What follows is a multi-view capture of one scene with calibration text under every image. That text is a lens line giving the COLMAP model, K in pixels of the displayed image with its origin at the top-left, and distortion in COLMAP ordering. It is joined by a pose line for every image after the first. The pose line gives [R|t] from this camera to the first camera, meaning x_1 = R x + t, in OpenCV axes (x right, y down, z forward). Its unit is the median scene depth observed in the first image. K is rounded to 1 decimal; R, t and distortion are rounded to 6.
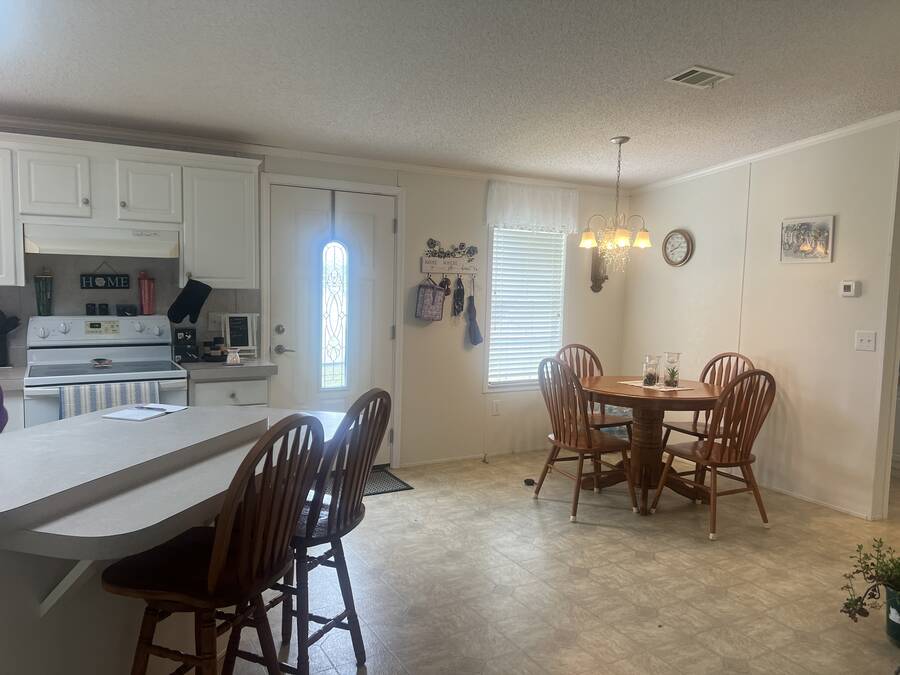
lens RADIAL K [[680.1, 0, 449.9], [0, 680.1, 339.2], [0, 0, 1]] dist [-0.007051, 0.006554]
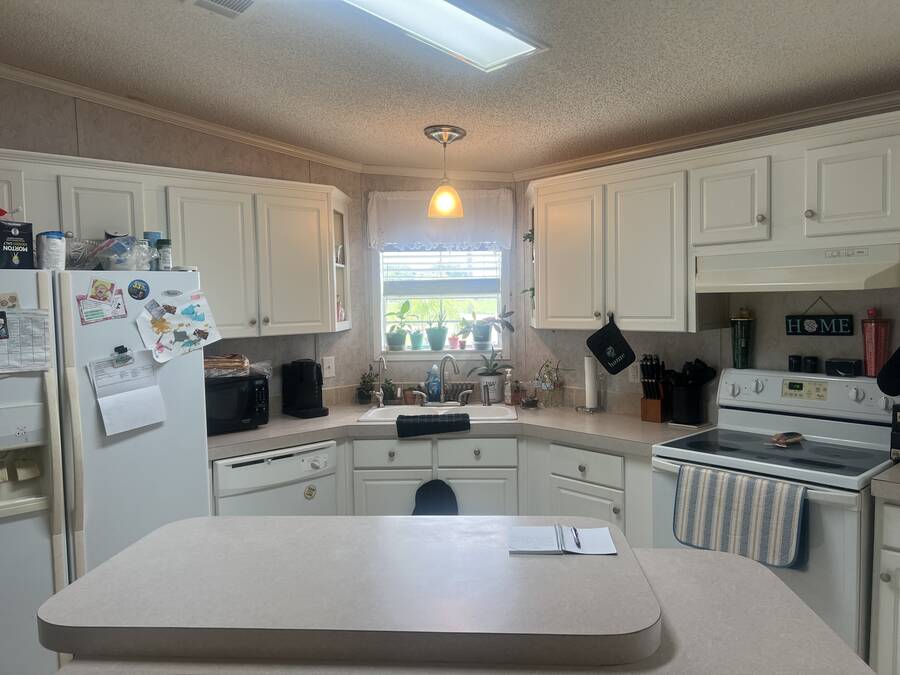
lens RADIAL K [[680.1, 0, 449.7], [0, 680.1, 333.2], [0, 0, 1]] dist [-0.007051, 0.006554]
pose [[0.210954, 0.020985, -0.977271, 0.105098], [-0.064320, 0.997901, 0.007544, -0.058147], [0.975377, 0.061266, 0.211861, 0.483966]]
